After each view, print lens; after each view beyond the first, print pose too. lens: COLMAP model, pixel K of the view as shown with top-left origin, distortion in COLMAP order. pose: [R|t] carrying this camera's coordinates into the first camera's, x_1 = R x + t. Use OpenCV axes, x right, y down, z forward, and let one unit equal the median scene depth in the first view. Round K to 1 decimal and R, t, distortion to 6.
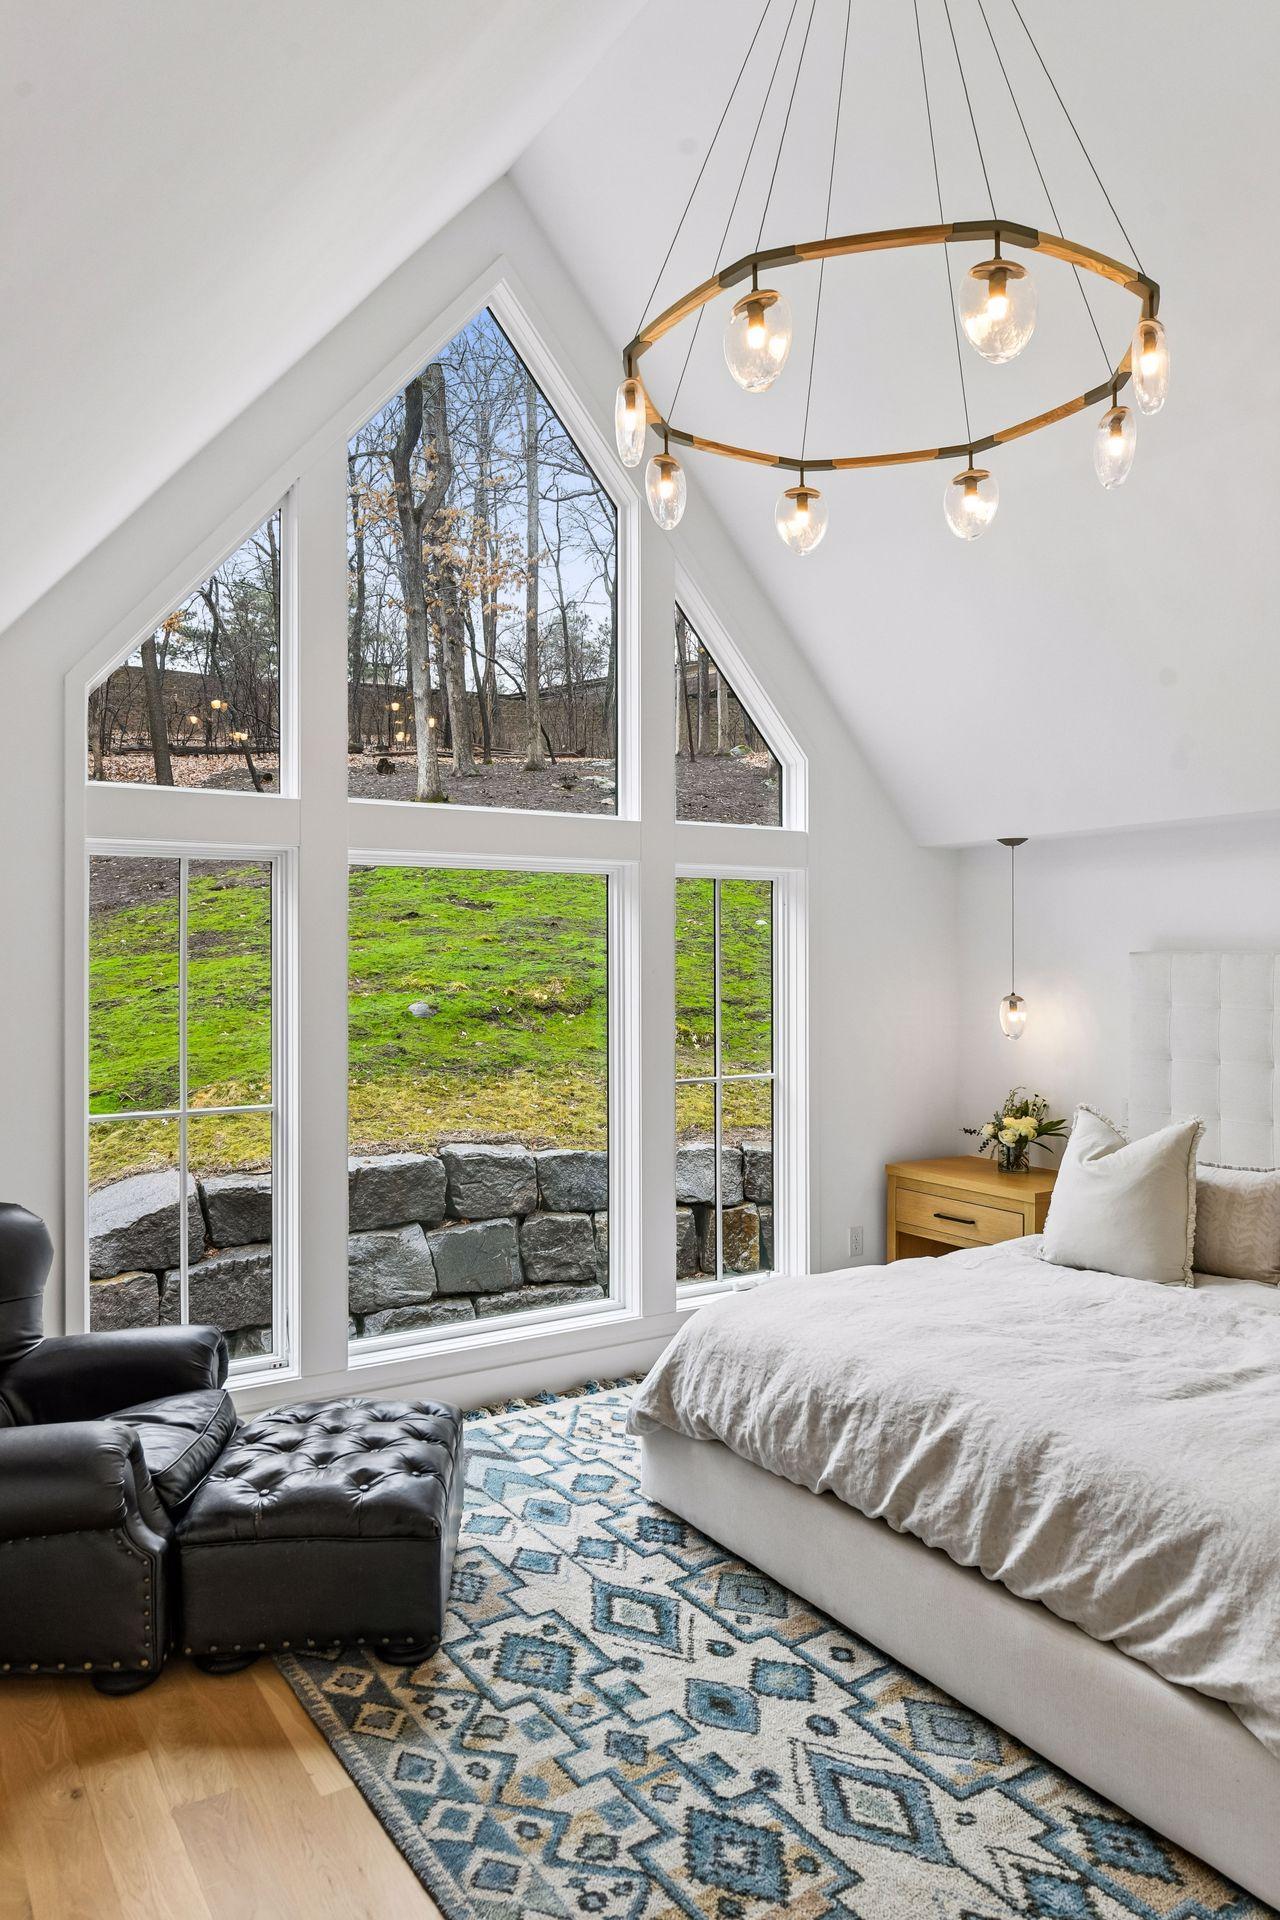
lens RADIAL K [[1294.5, 0, 632.5], [0, 1294.5, 962.1], [0, 0, 1]] dist [-0.009822, 0.006710]
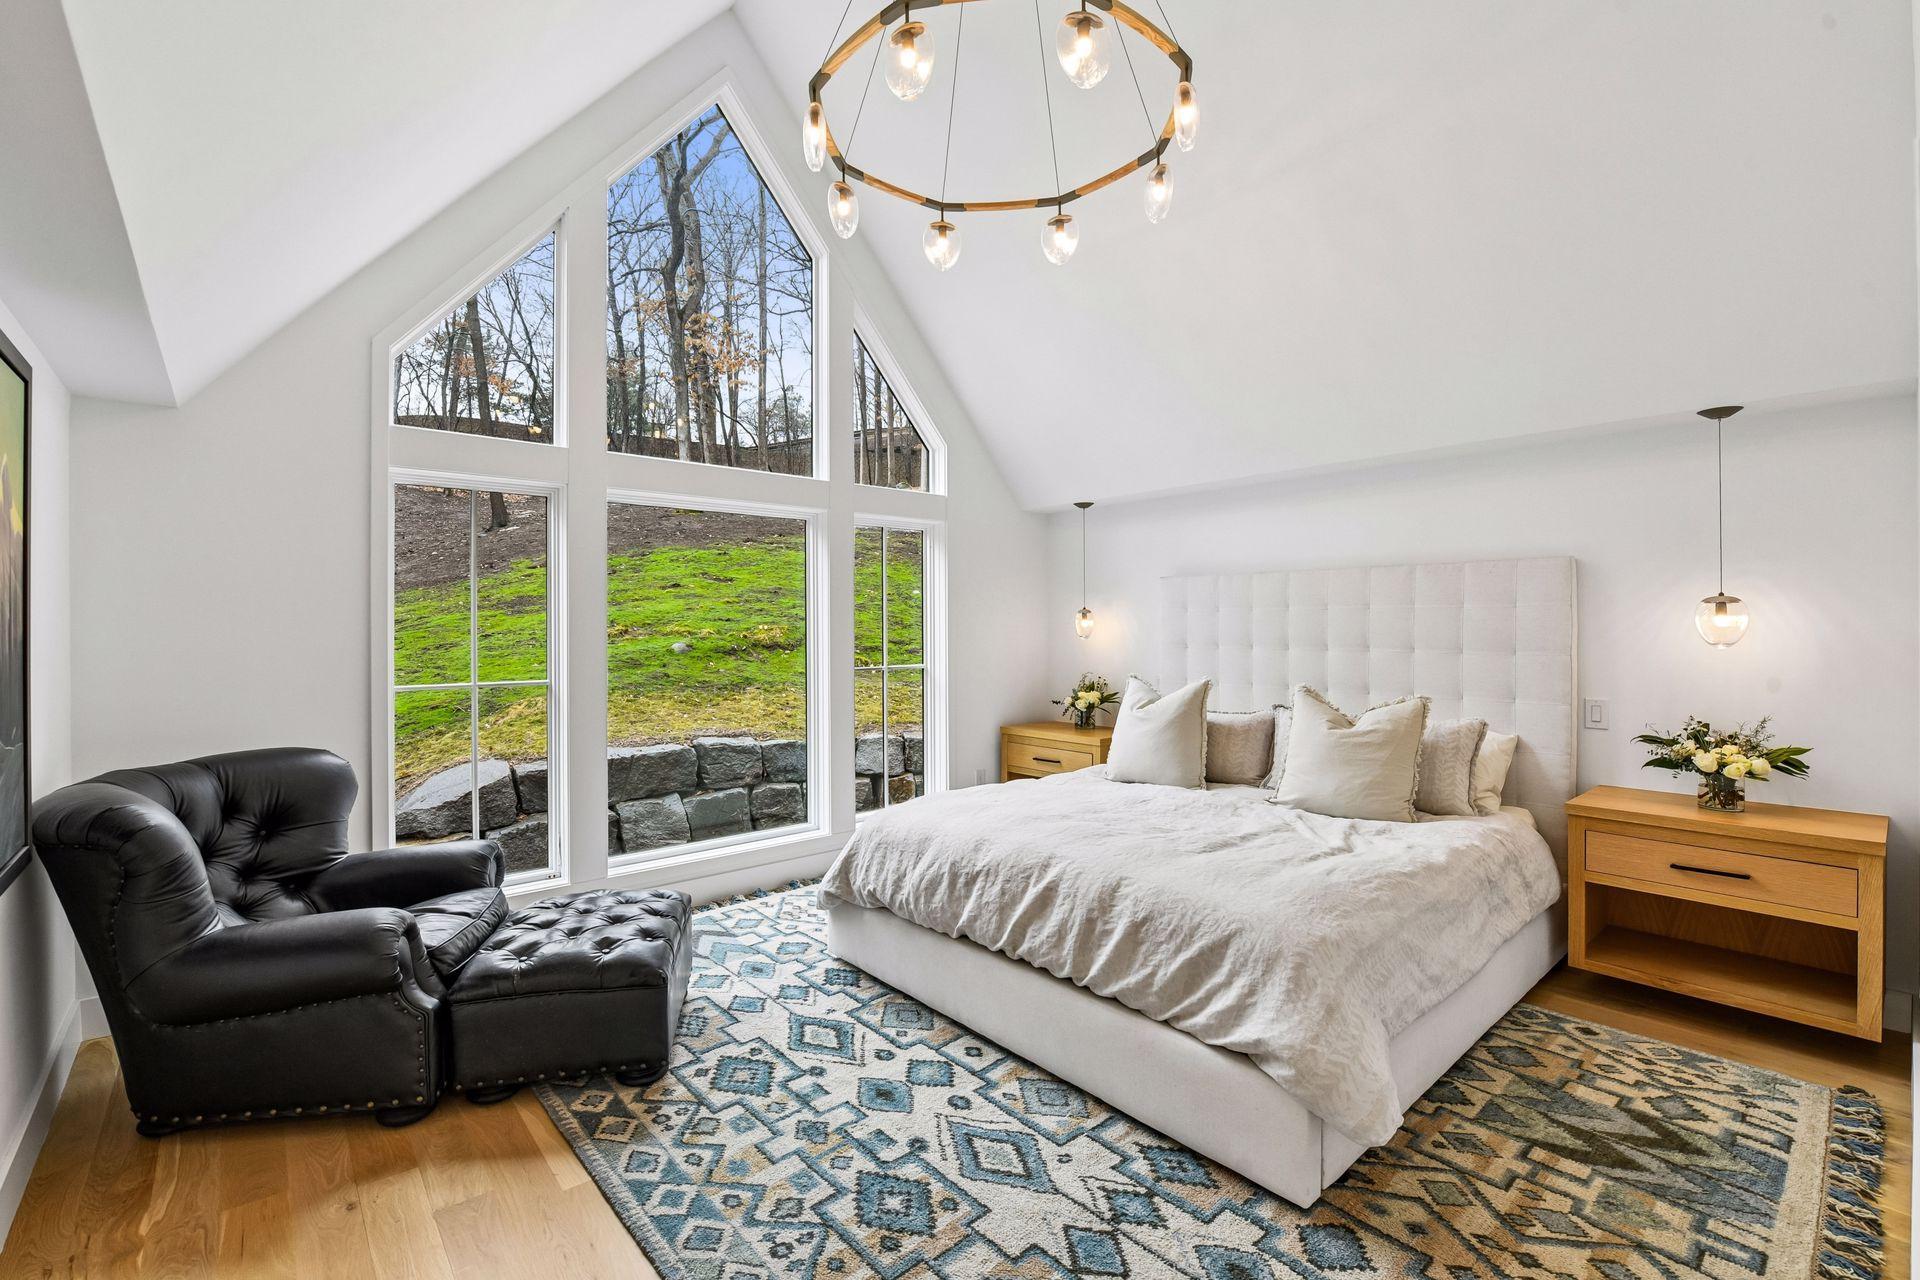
lens RADIAL K [[837.6, 0, 966.7], [0, 837.6, 631.4], [0, 0, 1]] dist [-0.018028, -0.000841]
pose [[0.987522, -0.001594, 0.157473, 0.014692], [0.002494, 0.999982, -0.005516, 0.084169], [-0.157461, 0.005840, 0.987508, 0.110540]]
